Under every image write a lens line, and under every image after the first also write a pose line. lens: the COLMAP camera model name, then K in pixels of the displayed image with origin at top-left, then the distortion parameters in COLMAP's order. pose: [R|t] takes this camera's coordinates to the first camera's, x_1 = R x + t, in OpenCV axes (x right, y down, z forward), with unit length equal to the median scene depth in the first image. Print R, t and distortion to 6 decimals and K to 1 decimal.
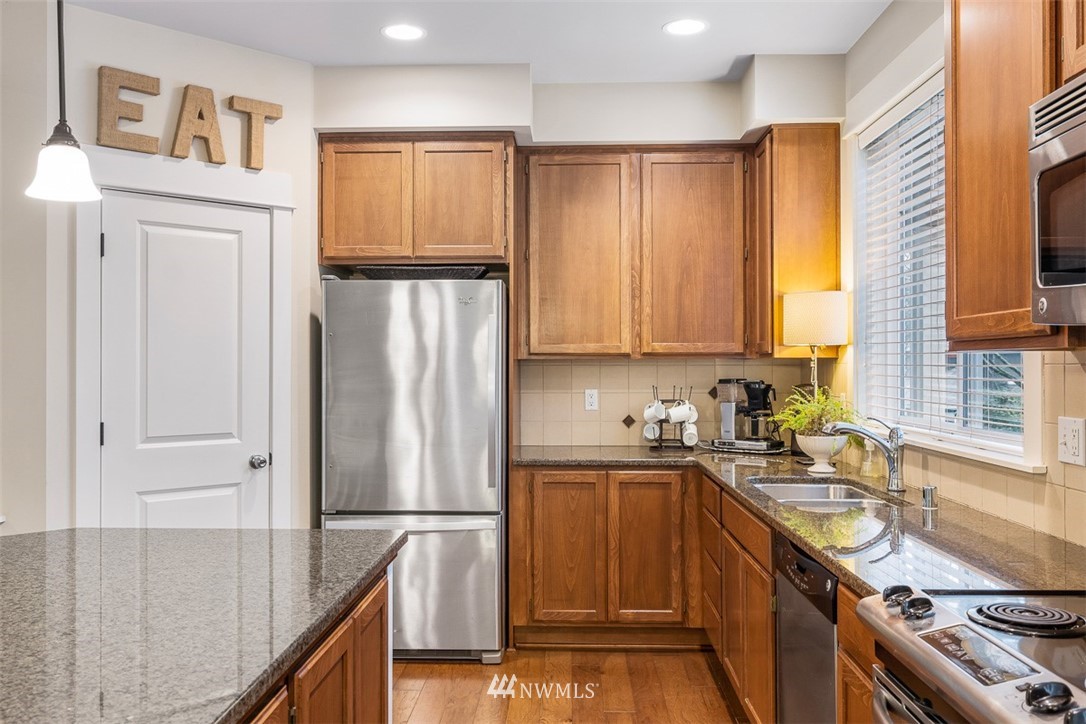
lens RADIAL K [[916.4, 0, 542.6], [0, 916.4, 365.7], [0, 0, 1]] dist [-0.001672, 0.000834]
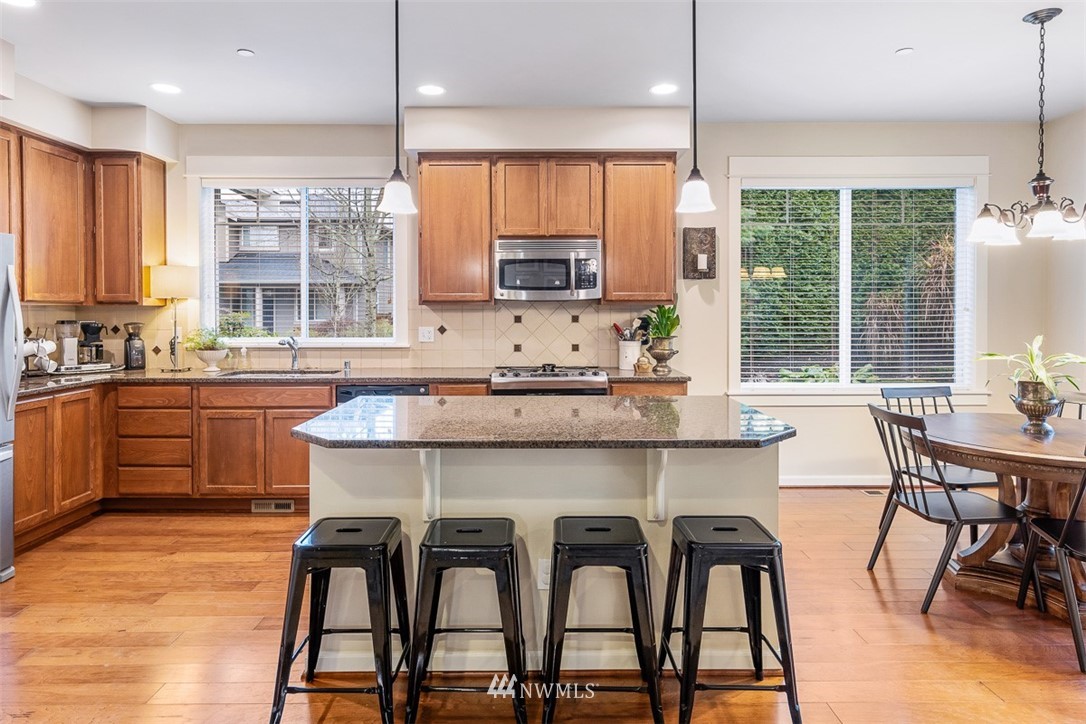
lens RADIAL K [[630.3, 0, 539.6], [0, 630.3, 314.3], [0, 0, 1]] dist [-0.002990, 0.000416]
pose [[-0.031305, -0.009037, 0.999469, -0.804486], [0.001923, 0.999957, 0.009102, -0.001972], [-0.999508, 0.002207, -0.031286, 0.363567]]
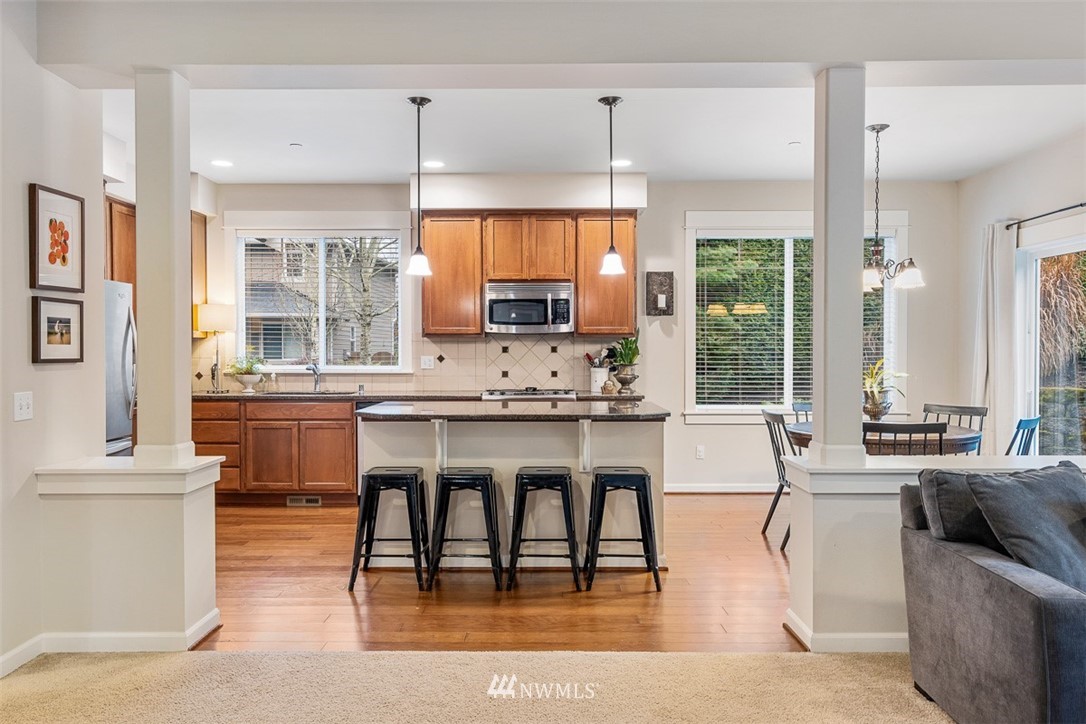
lens RADIAL K [[758.8, 0, 545.8], [0, 758.8, 360.5], [0, 0, 1]] dist [-0.010371, -0.001941]
pose [[-0.031045, -0.017808, 0.999359, -1.265544], [0.001150, 0.999840, 0.017853, 0.011380], [-0.999517, 0.001704, -0.031020, 0.332068]]
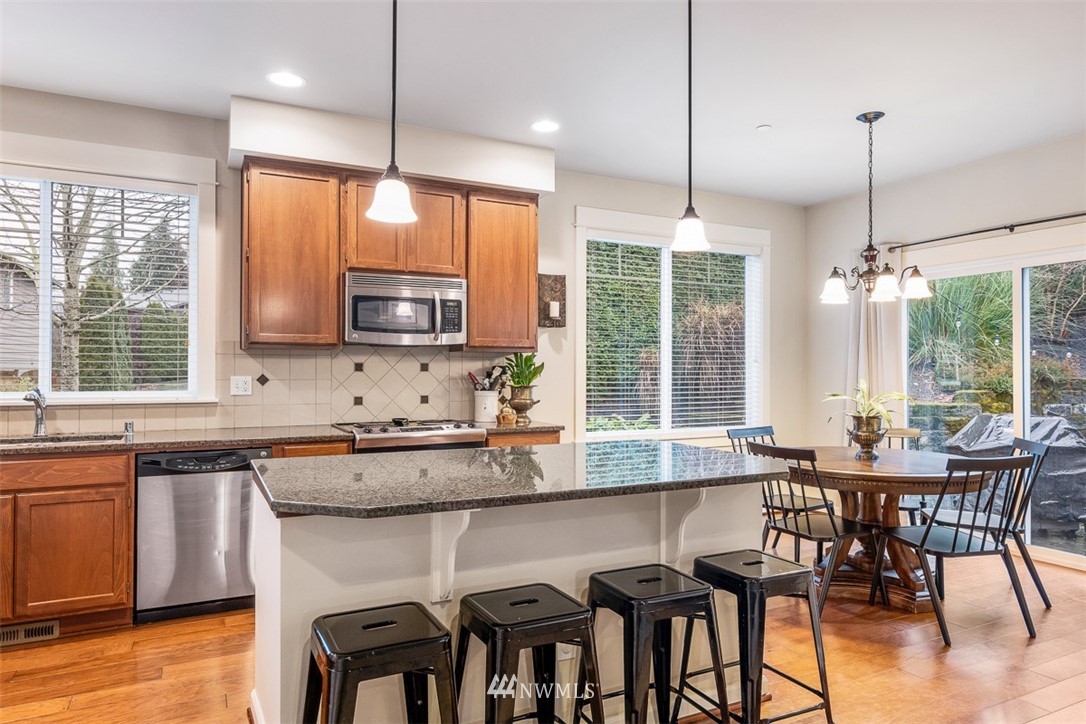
lens RADIAL K [[665.0, 0, 552.0], [0, 665.0, 362.2], [0, 0, 1]] dist [-0.004928, 0.002159]
pose [[-0.471887, 0.005101, 0.881644, -0.712627], [-0.004145, 0.999959, -0.008004, 0.016103], [-0.881649, -0.007431, -0.471846, 0.582951]]
